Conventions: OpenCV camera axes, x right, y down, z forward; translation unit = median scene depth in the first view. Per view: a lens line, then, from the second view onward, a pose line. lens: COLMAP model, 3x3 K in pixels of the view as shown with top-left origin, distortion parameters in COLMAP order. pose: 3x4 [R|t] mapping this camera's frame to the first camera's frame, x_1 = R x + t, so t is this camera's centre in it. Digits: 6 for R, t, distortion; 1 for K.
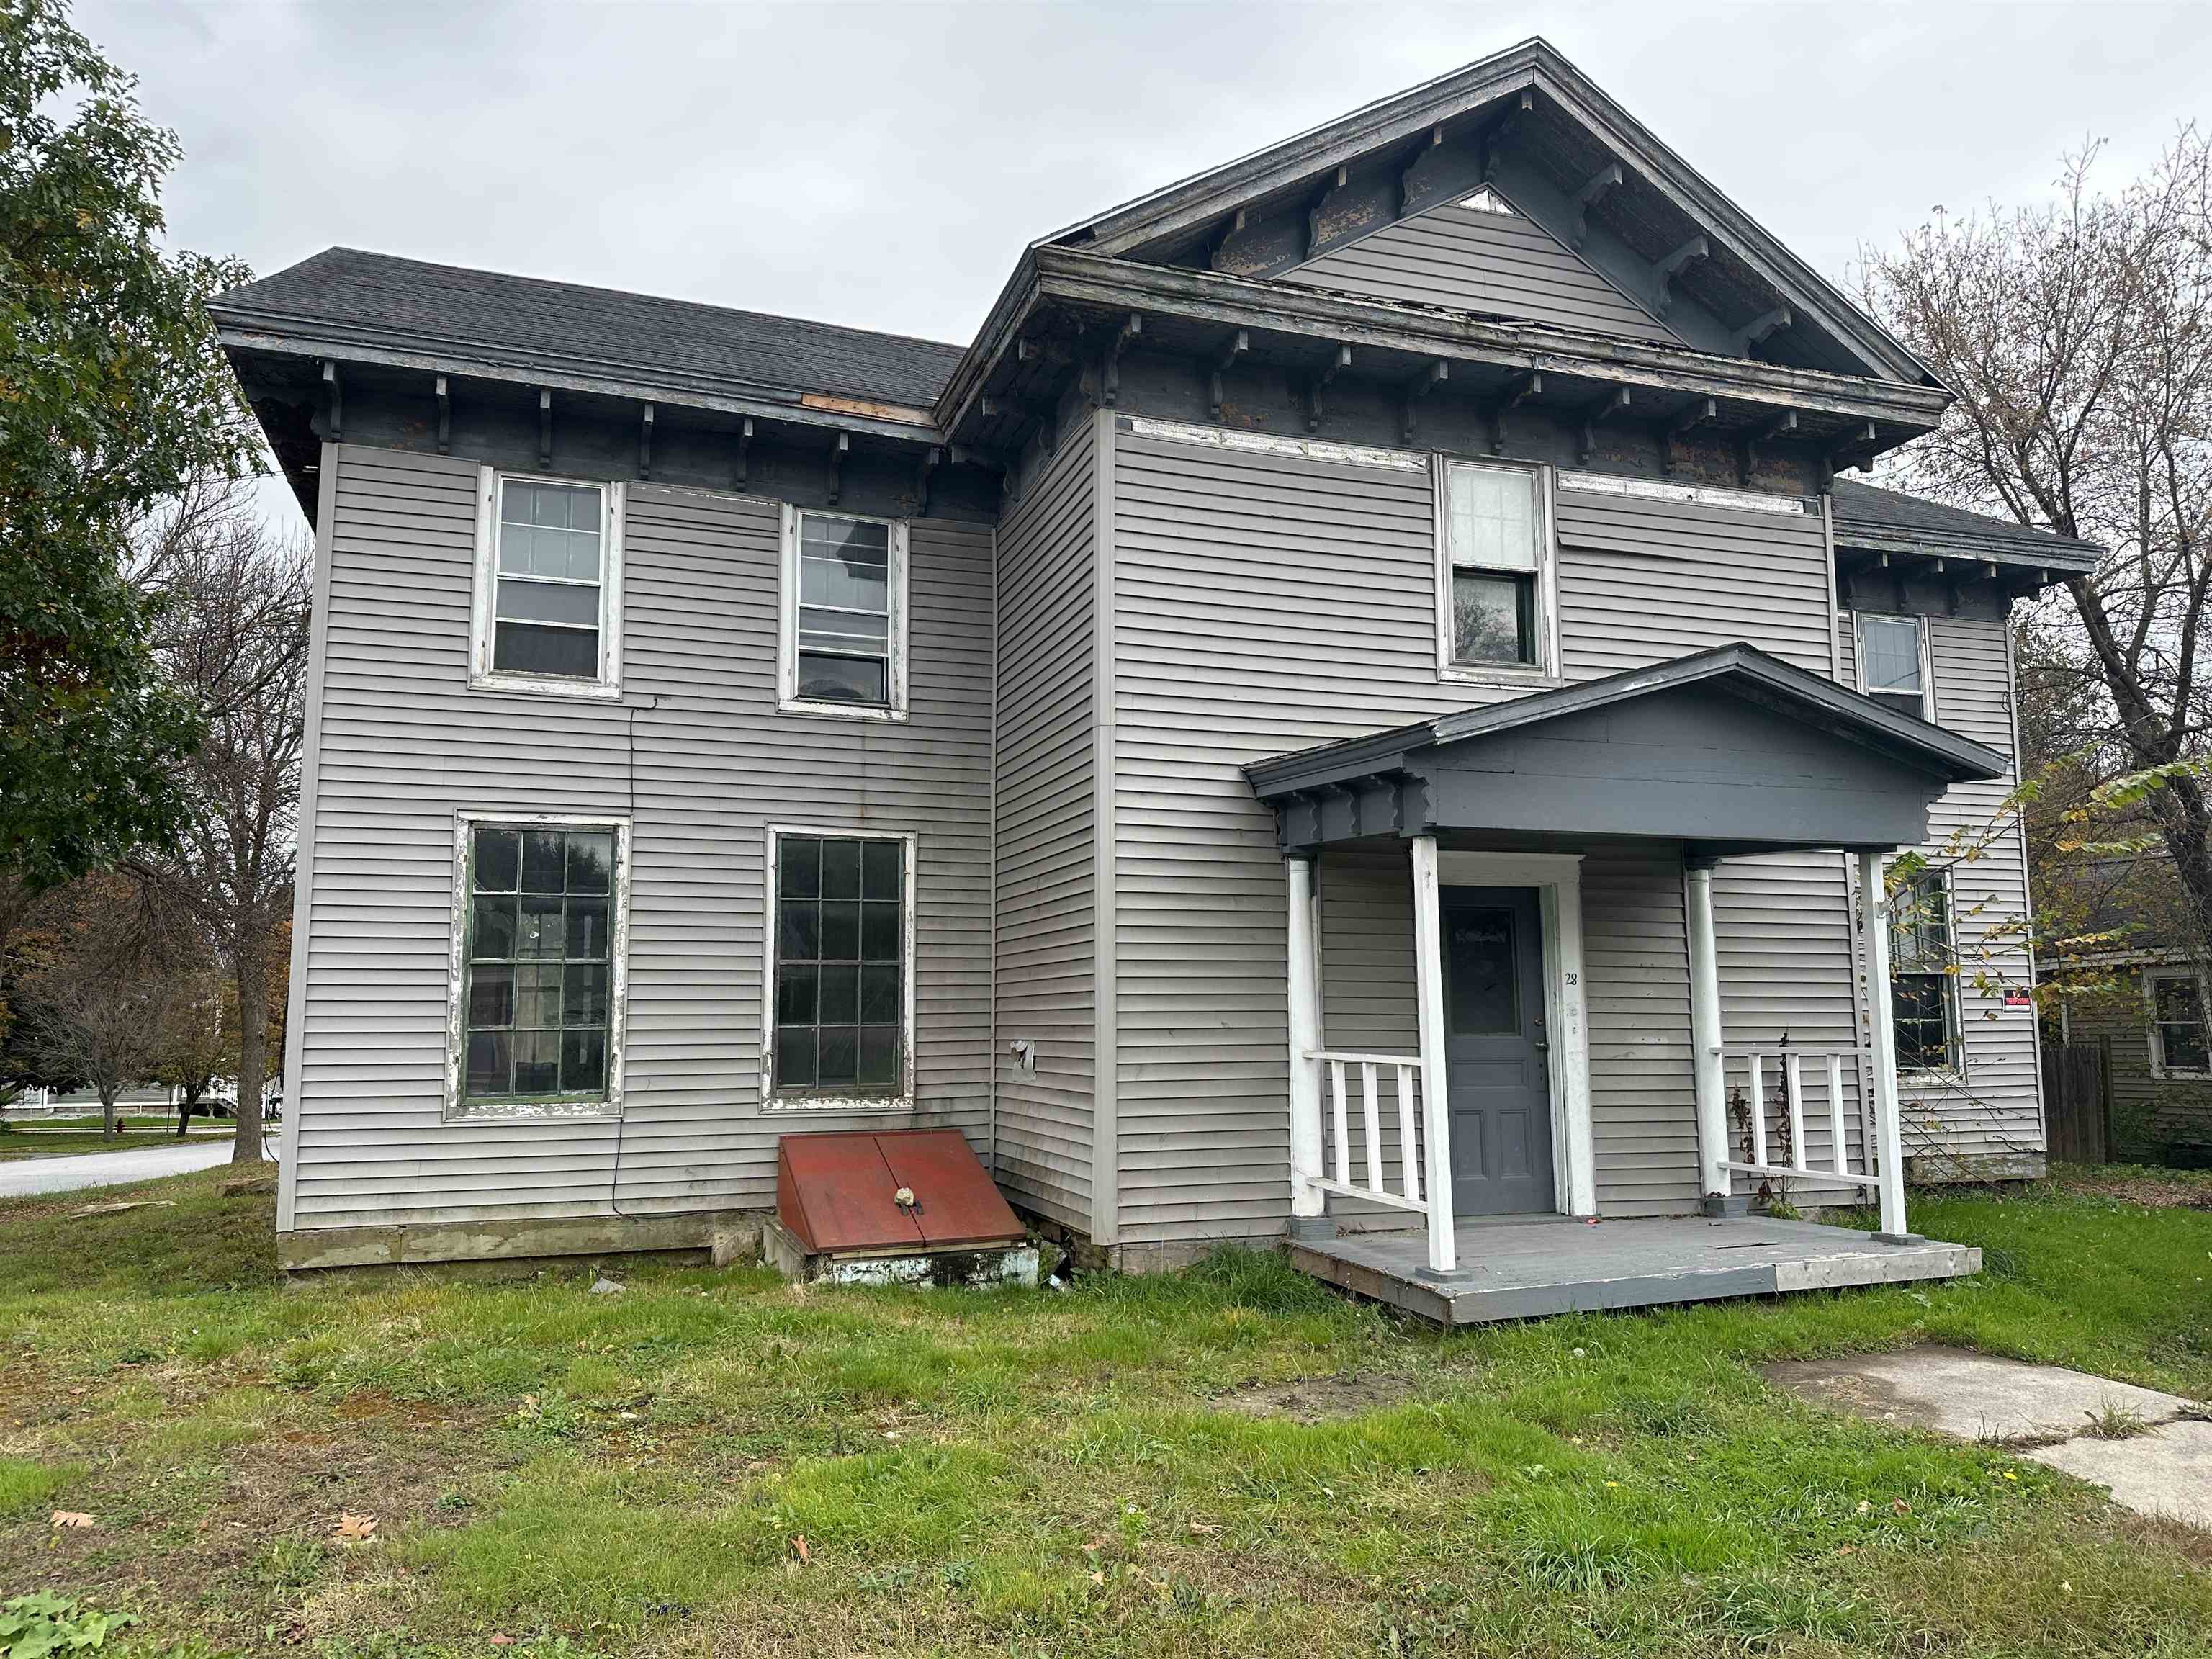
lens RADIAL K [[1550.6, 0, 1106.0], [0, 1550.6, 829.5], [0, 0, 1]] dist [0.181977, -0.360451]
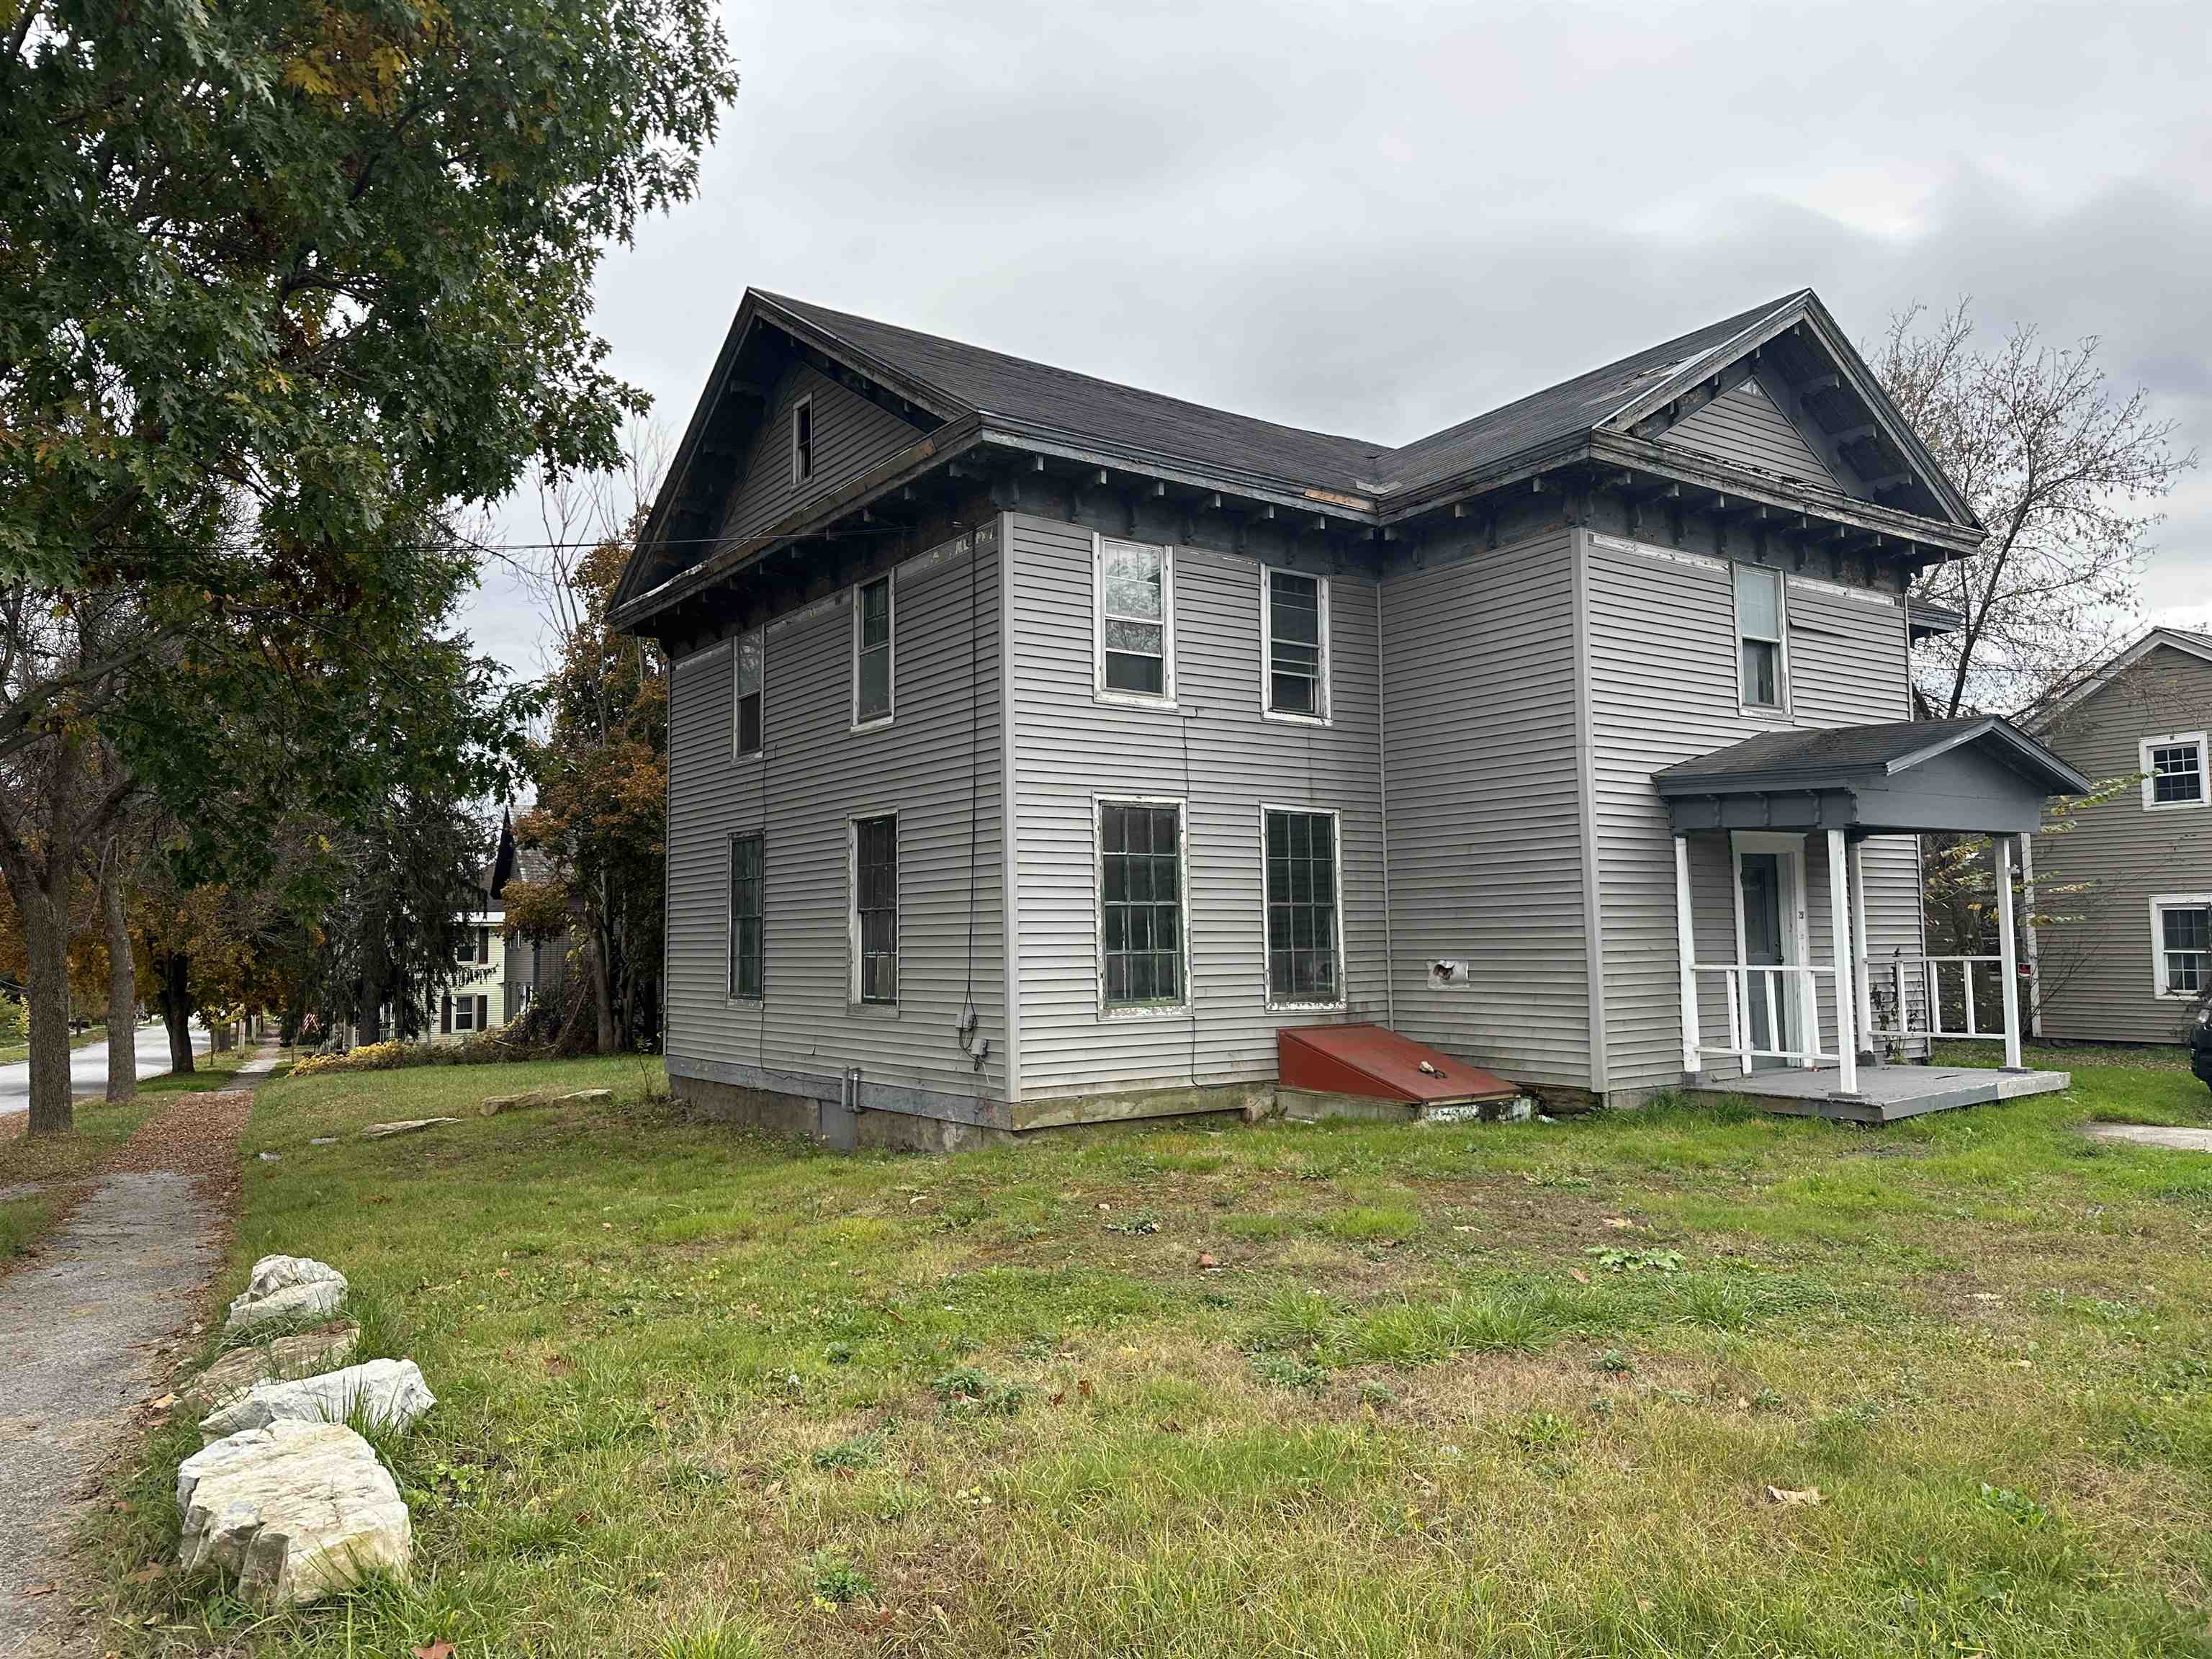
lens RADIAL K [[1550.6, 0, 1106.0], [0, 1550.6, 829.5], [0, 0, 1]] dist [0.181977, -0.360451]
pose [[0.961714, 0.009758, 0.273882, -0.746976], [-0.022498, 0.998804, 0.043414, -0.037620], [-0.273131, -0.047913, 0.960783, -0.275164]]
